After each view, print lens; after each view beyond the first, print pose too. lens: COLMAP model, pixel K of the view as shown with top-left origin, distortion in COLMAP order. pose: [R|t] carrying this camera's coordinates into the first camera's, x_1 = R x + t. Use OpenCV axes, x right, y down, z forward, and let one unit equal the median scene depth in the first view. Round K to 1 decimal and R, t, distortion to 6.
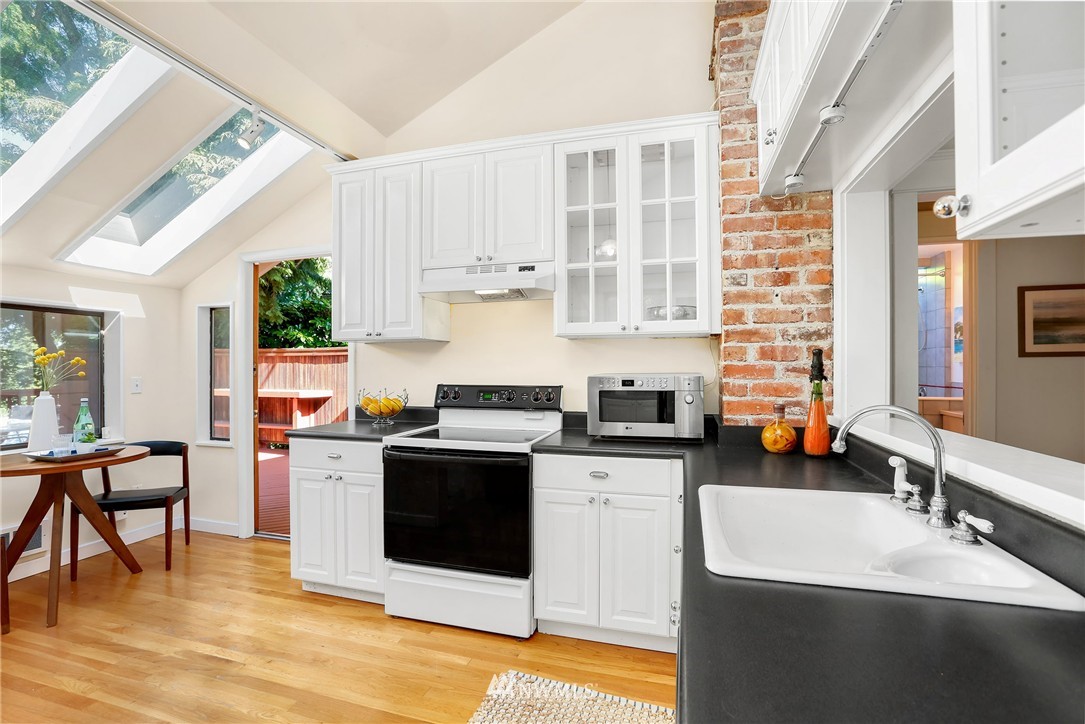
lens RADIAL K [[508.5, 0, 542.5], [0, 508.5, 362.0], [0, 0, 1]] dist [-0.001523, -0.000130]
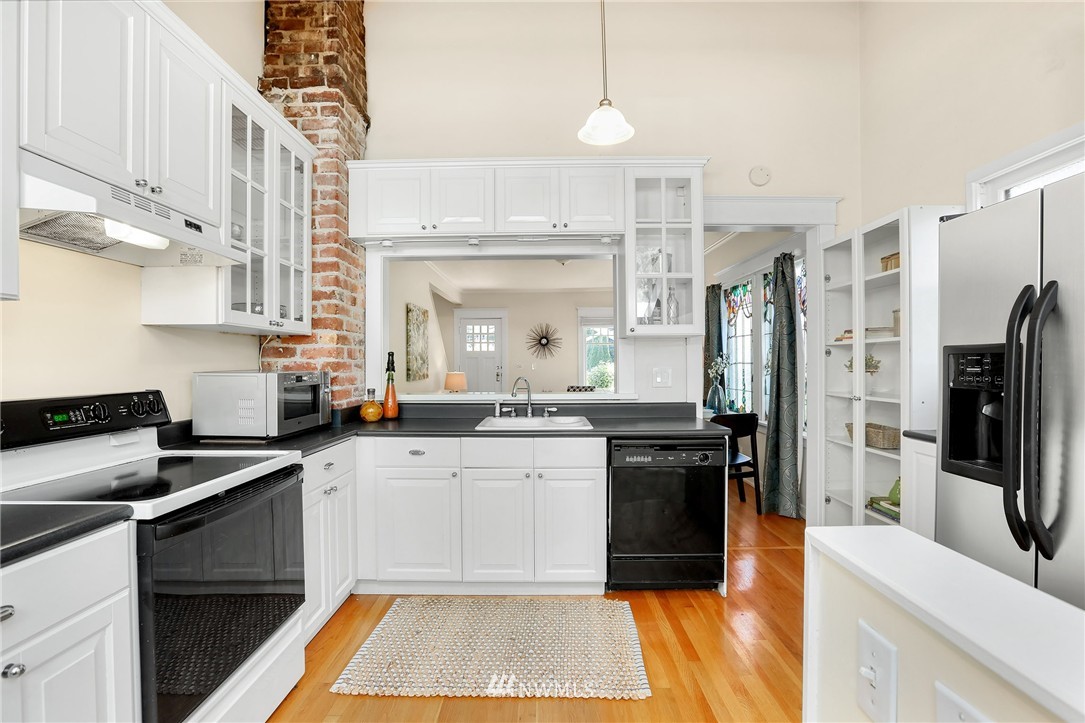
lens RADIAL K [[508.5, 0, 542.5], [0, 508.5, 361.5], [0, 0, 1]] dist [-0.001523, -0.000130]
pose [[-0.269007, 0.009281, 0.963093, -0.857231], [-0.006062, 0.999917, -0.011329, 0.011433], [-0.963119, -0.008886, -0.268929, 0.728294]]
